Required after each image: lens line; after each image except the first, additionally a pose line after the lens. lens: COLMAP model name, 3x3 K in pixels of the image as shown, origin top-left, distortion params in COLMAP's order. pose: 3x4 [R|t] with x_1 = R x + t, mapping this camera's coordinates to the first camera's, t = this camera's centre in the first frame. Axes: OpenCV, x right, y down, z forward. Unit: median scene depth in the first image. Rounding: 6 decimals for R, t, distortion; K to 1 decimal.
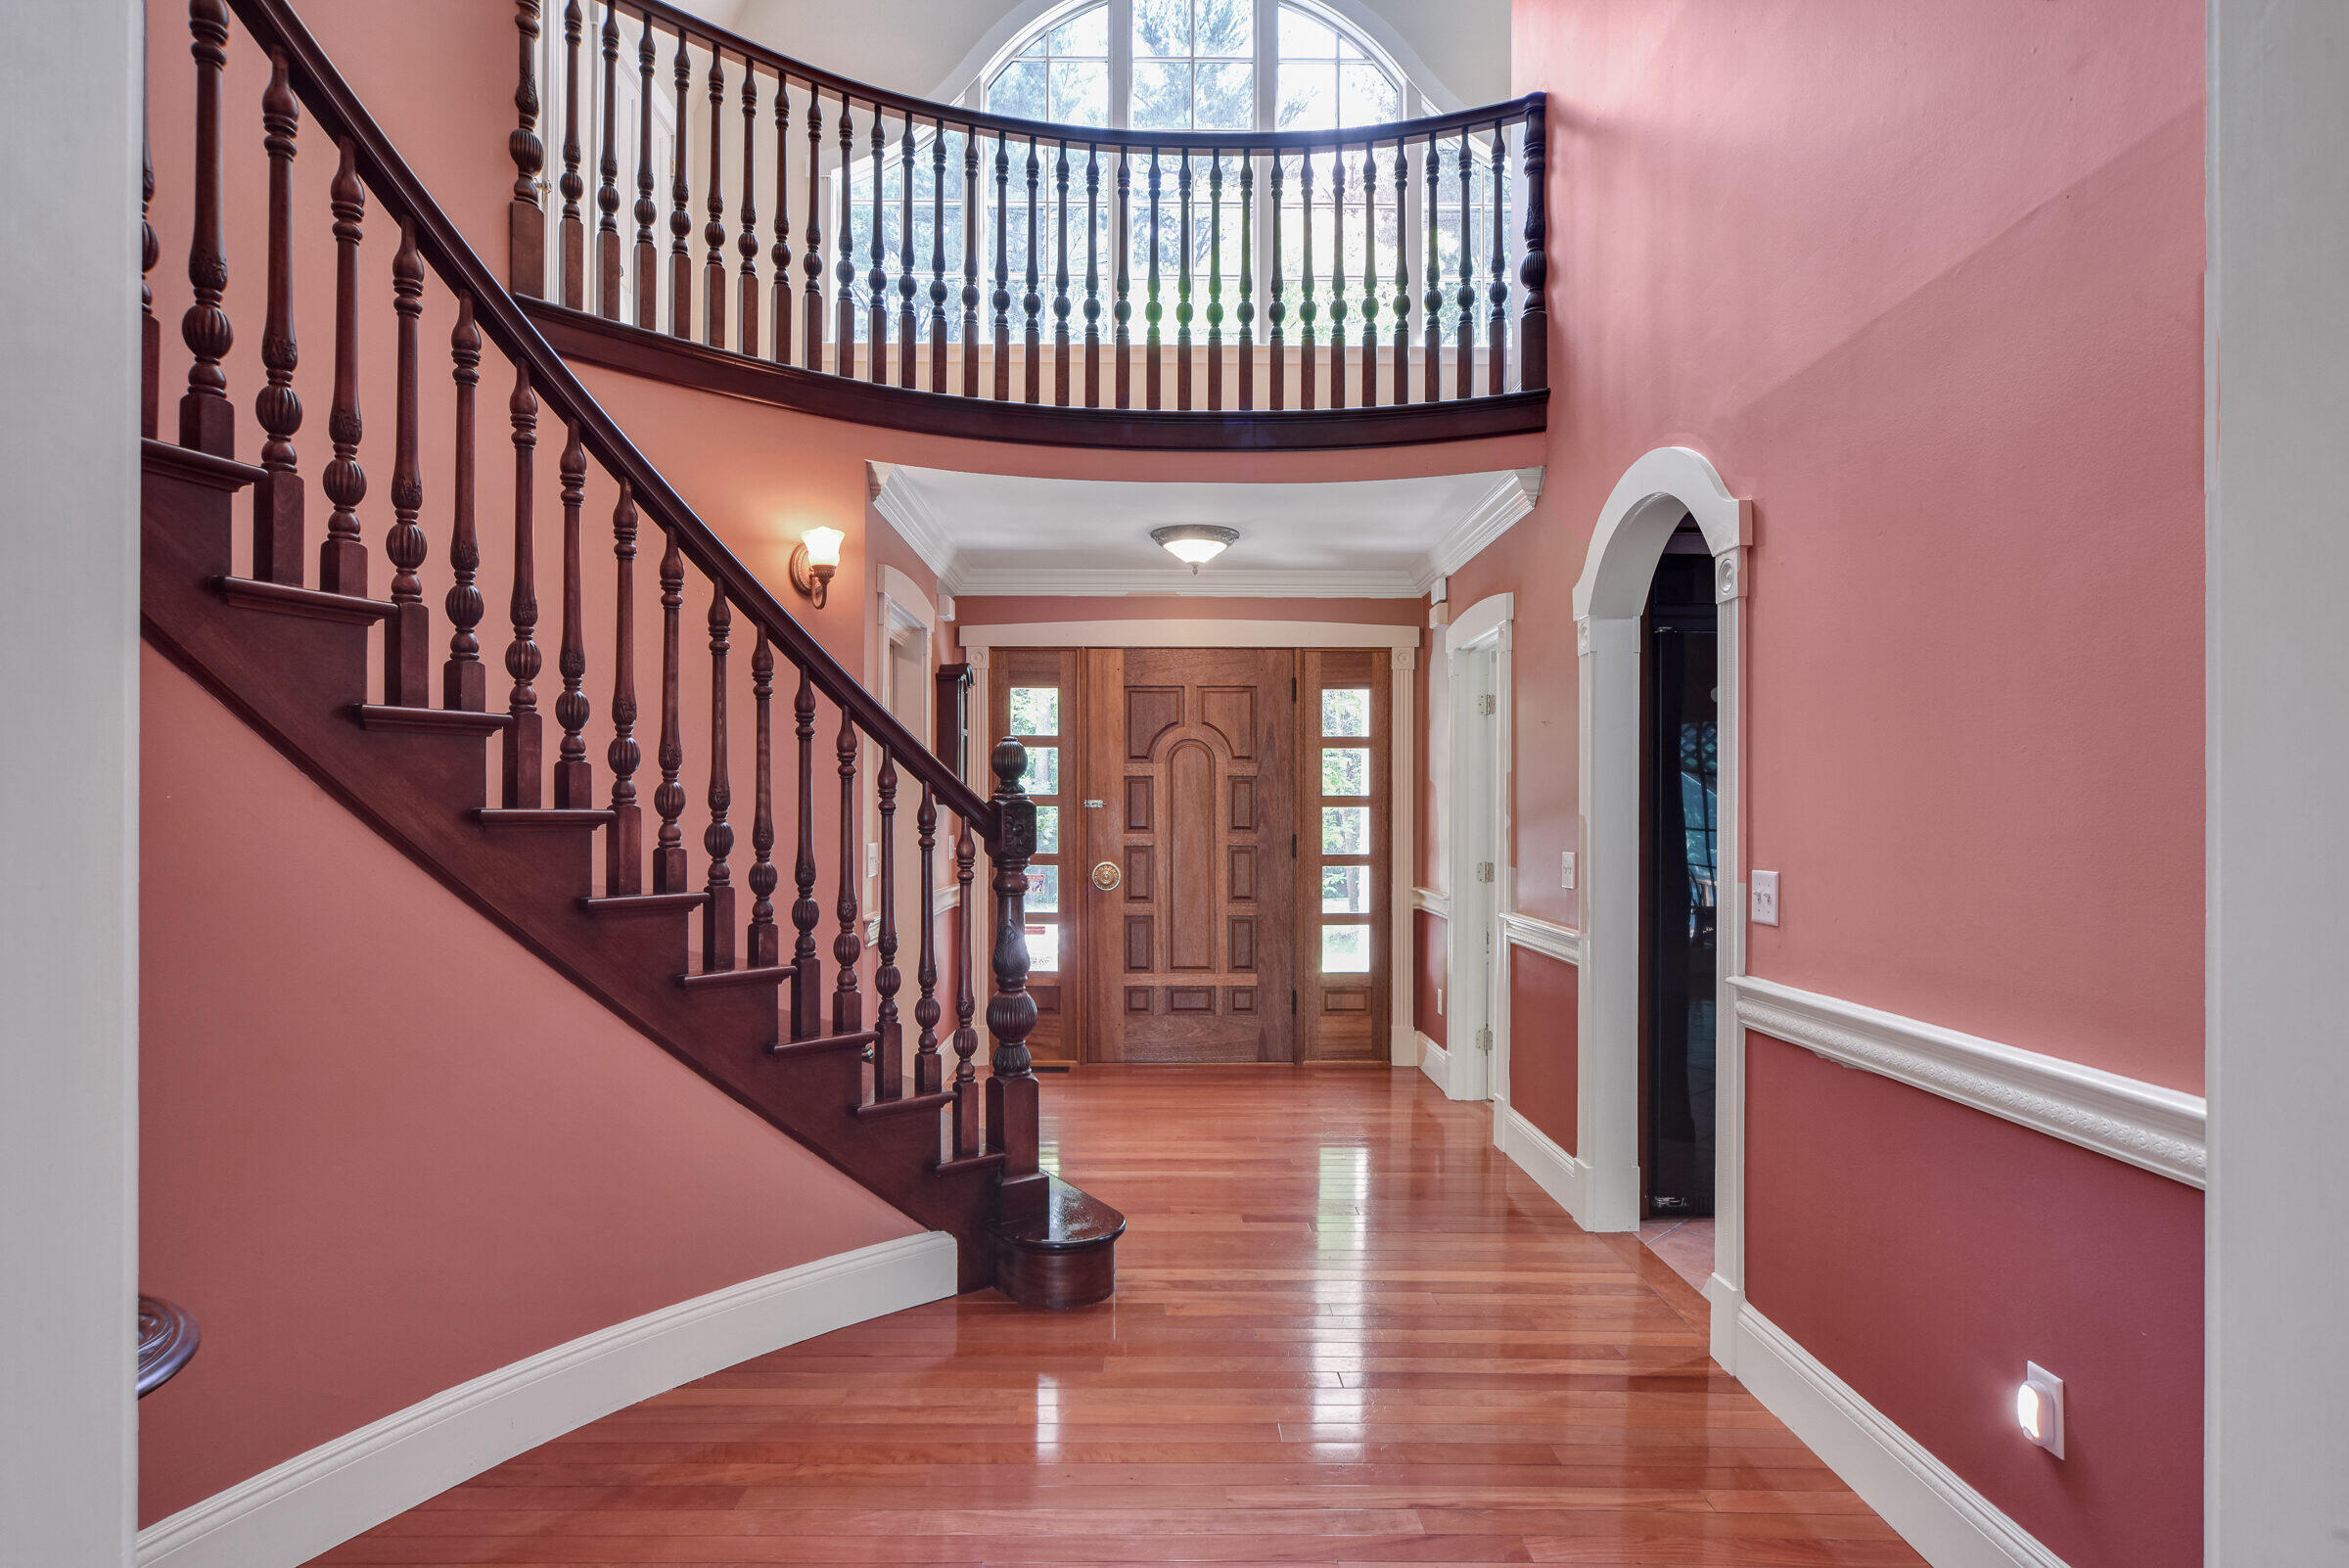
lens RADIAL K [[1260.5, 0, 1147.3], [0, 1260.5, 808.4], [0, 0, 1]] dist [-0.012904, 0.001131]
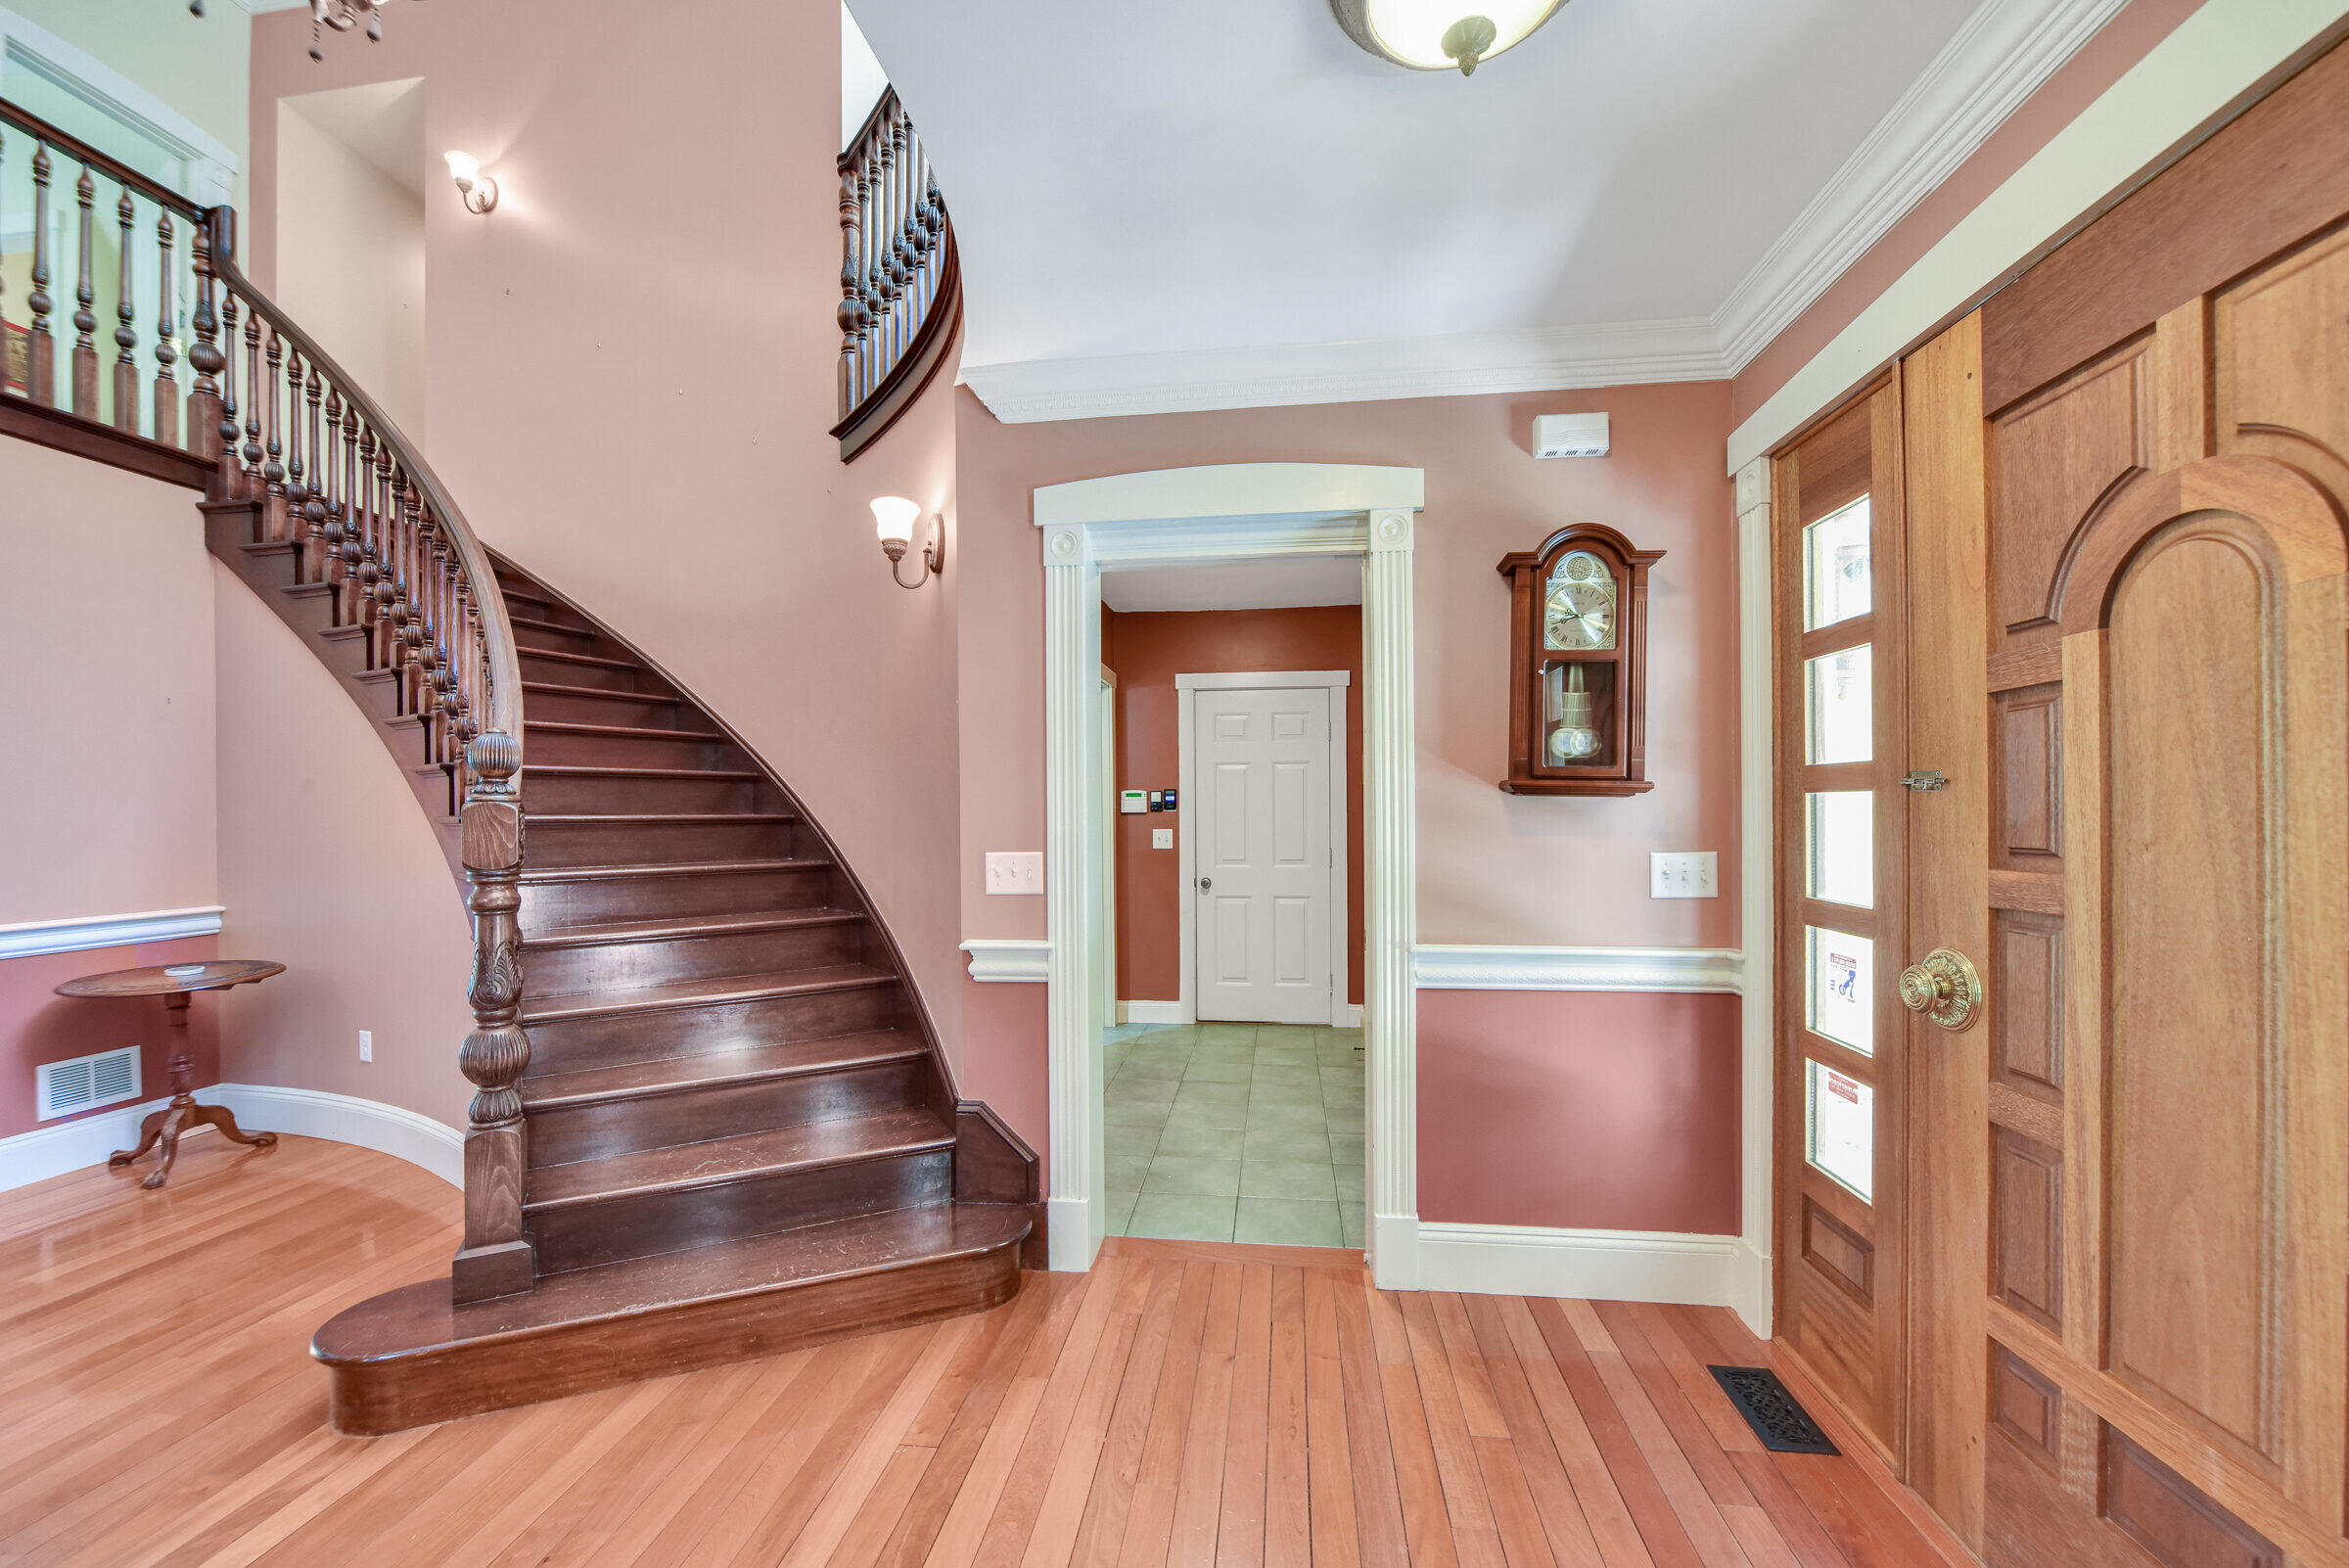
lens RADIAL K [[924.8, 0, 1159.7], [0, 924.8, 809.0], [0, 0, 1]] dist [-0.014214, -0.000010]
pose [[-0.119259, 0.002688, -0.992860, 0.243069], [0.015264, 0.999883, 0.000874, 0.001233], [0.992746, -0.015051, -0.119286, 0.815149]]
